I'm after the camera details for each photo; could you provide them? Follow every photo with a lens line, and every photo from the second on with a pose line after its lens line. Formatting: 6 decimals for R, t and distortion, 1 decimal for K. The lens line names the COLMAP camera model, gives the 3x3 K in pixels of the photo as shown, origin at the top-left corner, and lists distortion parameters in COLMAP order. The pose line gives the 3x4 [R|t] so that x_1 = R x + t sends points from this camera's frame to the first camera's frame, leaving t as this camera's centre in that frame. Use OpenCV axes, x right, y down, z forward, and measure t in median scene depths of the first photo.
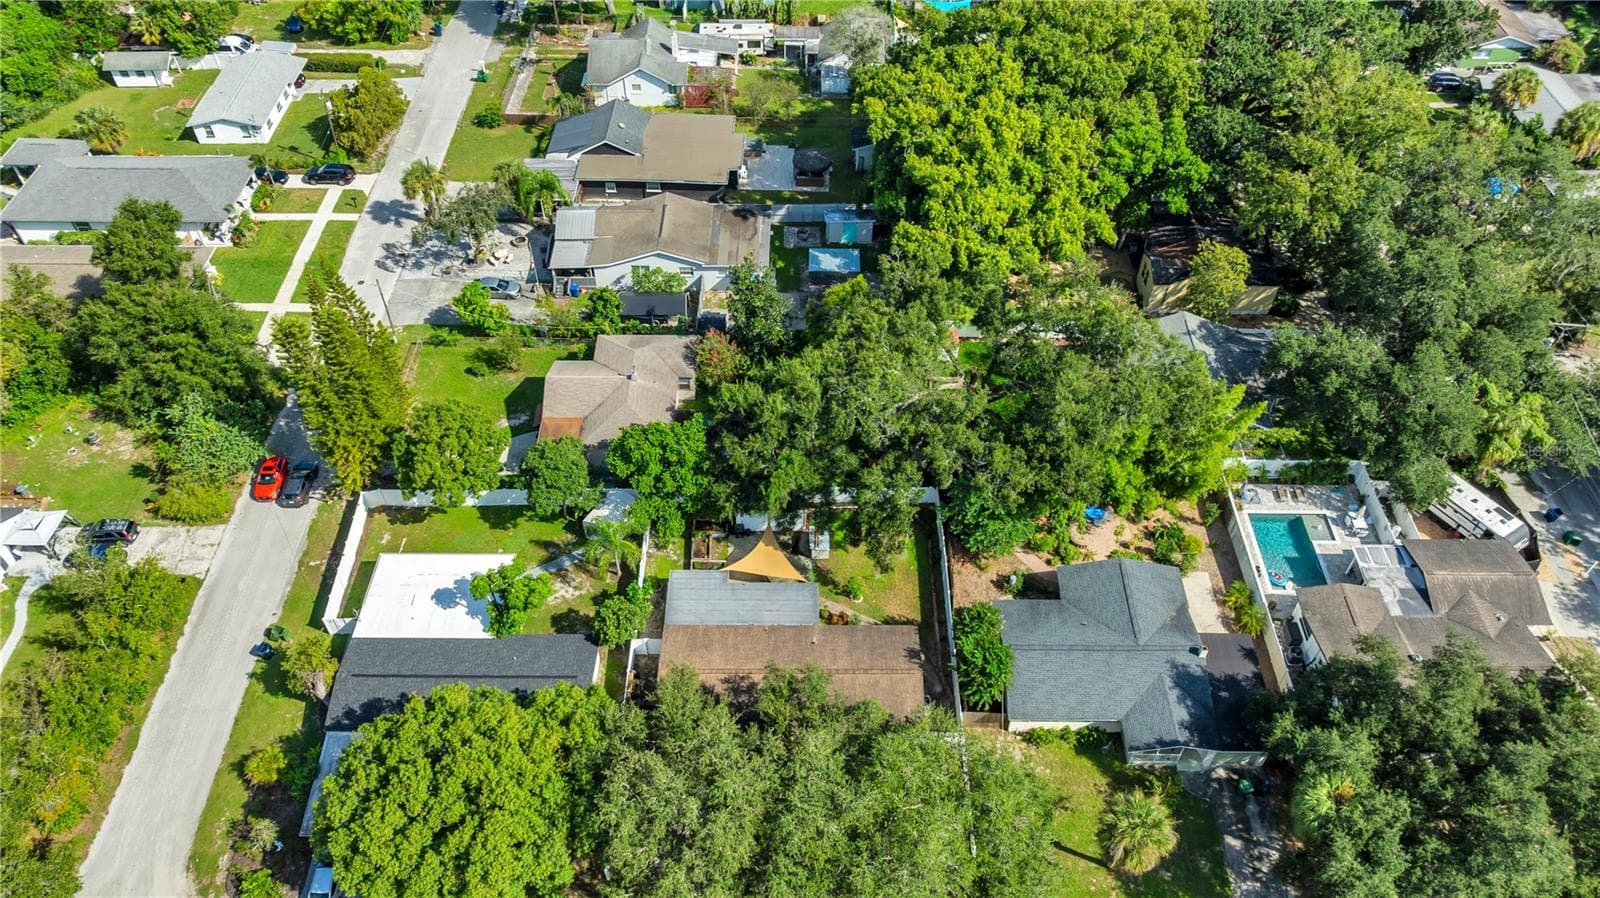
lens RADIAL K [[1179.9, 0, 800.0], [0, 1179.9, 449.0], [0, 0, 1]] dist [-0.019732, 0.003066]
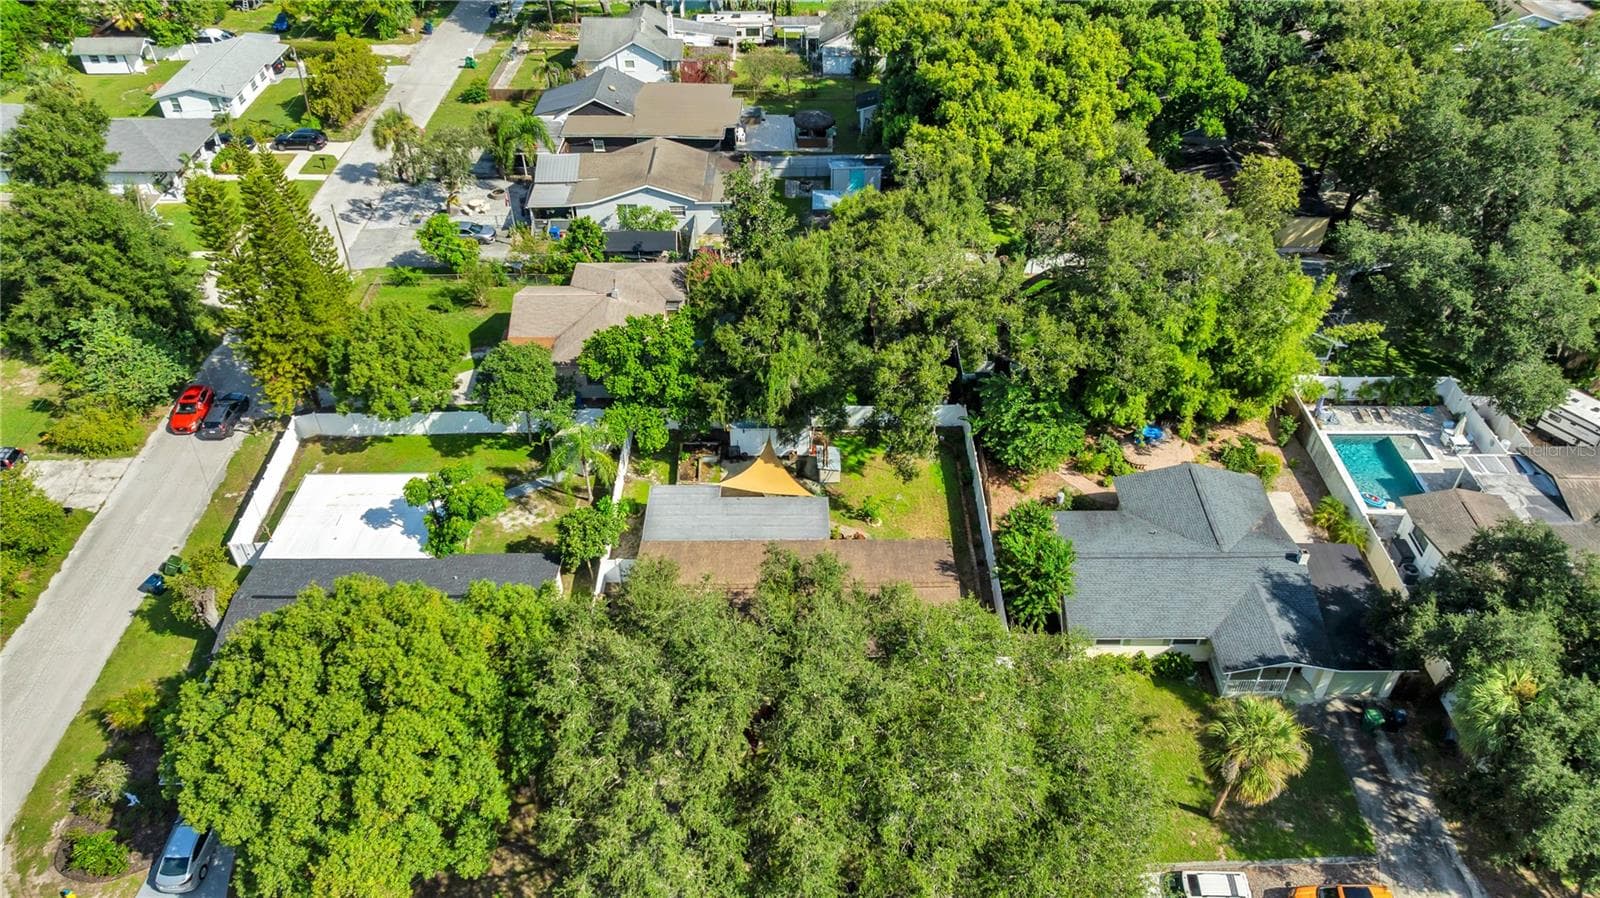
lens RADIAL K [[1147.1, 0, 807.3], [0, 1147.1, 414.7], [0, 0, 1]] dist [-0.041571, 0.051240]
pose [[0.999949, -0.008841, 0.004888, -0.002537], [0.009441, 0.989993, -0.140800, 0.154959], [-0.003594, 0.140839, 0.990026, 0.176233]]
